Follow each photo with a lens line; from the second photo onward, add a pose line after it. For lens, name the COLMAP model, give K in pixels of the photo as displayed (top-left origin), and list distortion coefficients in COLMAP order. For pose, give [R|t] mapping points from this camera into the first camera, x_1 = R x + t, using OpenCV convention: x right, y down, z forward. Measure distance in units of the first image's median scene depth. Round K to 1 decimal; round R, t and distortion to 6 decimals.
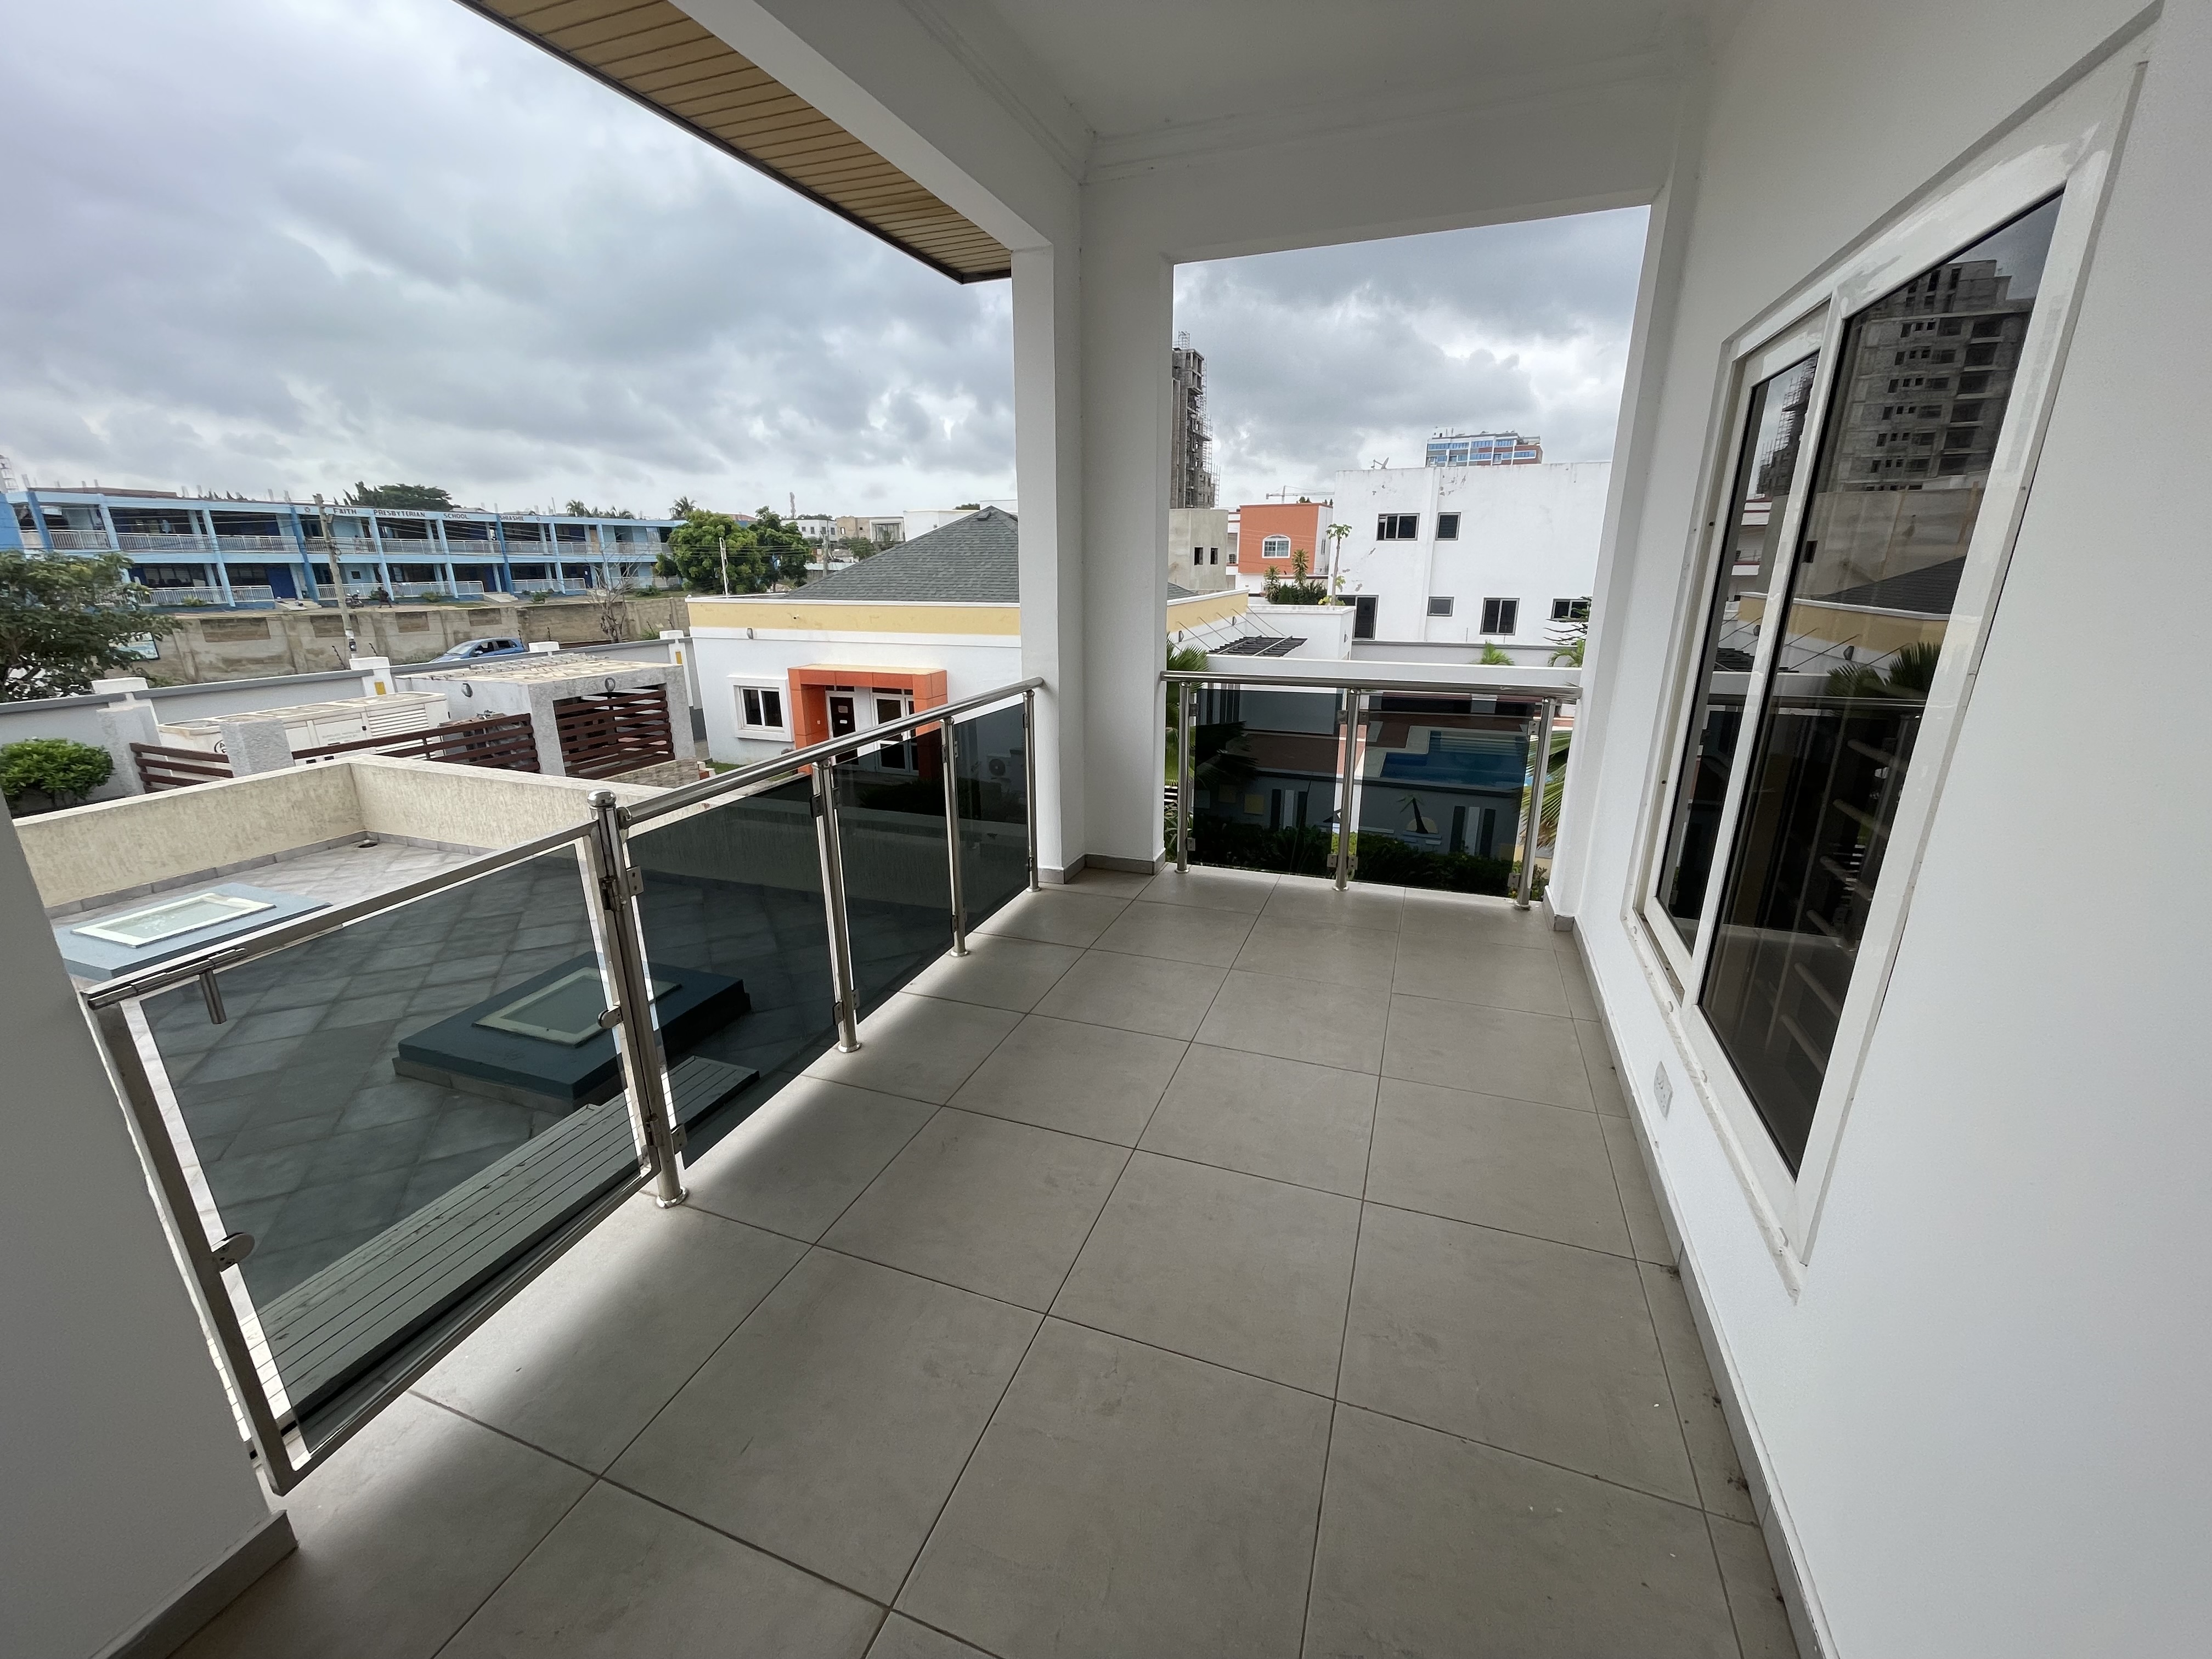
lens RADIAL K [[896.2, 0, 1104.8], [0, 896.2, 832.9], [0, 0, 1]] dist [0.000680, 0.000126]
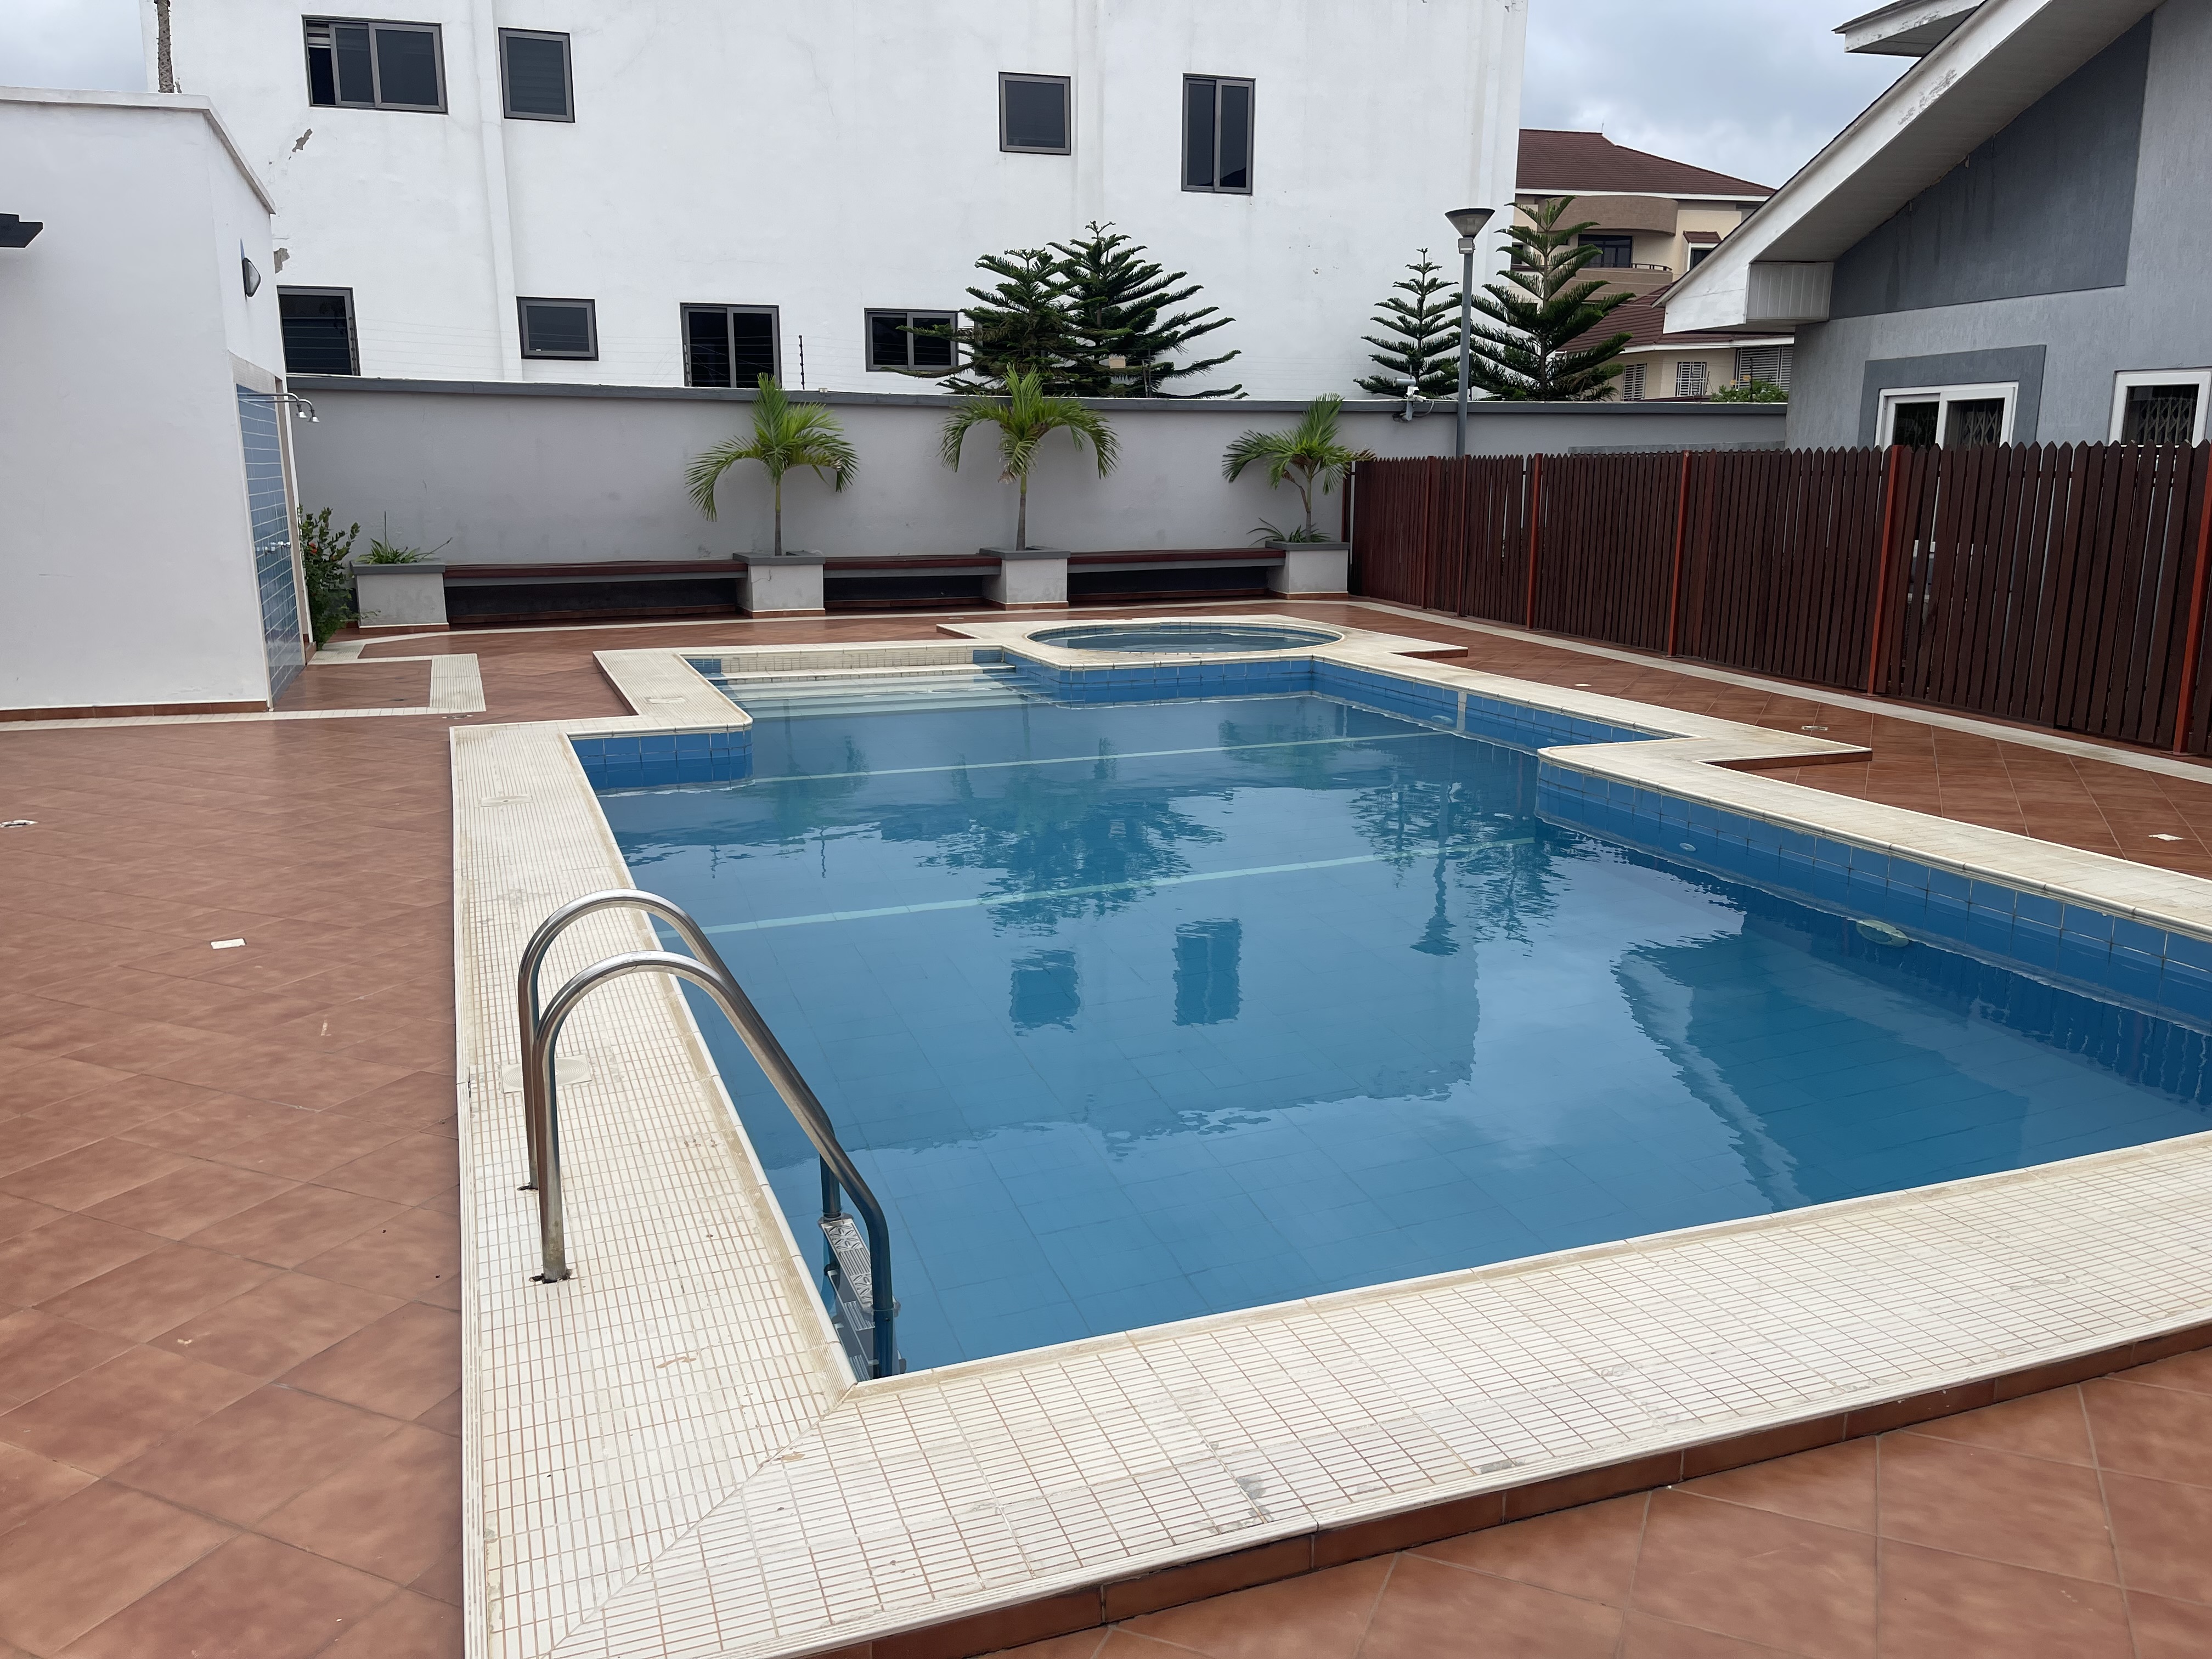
lens RADIAL K [[1666.8, 0, 1102.0], [0, 1666.8, 829.9], [0, 0, 1]] dist [0.004236, 0.000914]
pose [[0.760940, -0.140693, 0.633384, 0.115894], [0.195448, 0.980567, -0.016997, -0.024879], [-0.618684, 0.136728, 0.773651, 0.436983]]
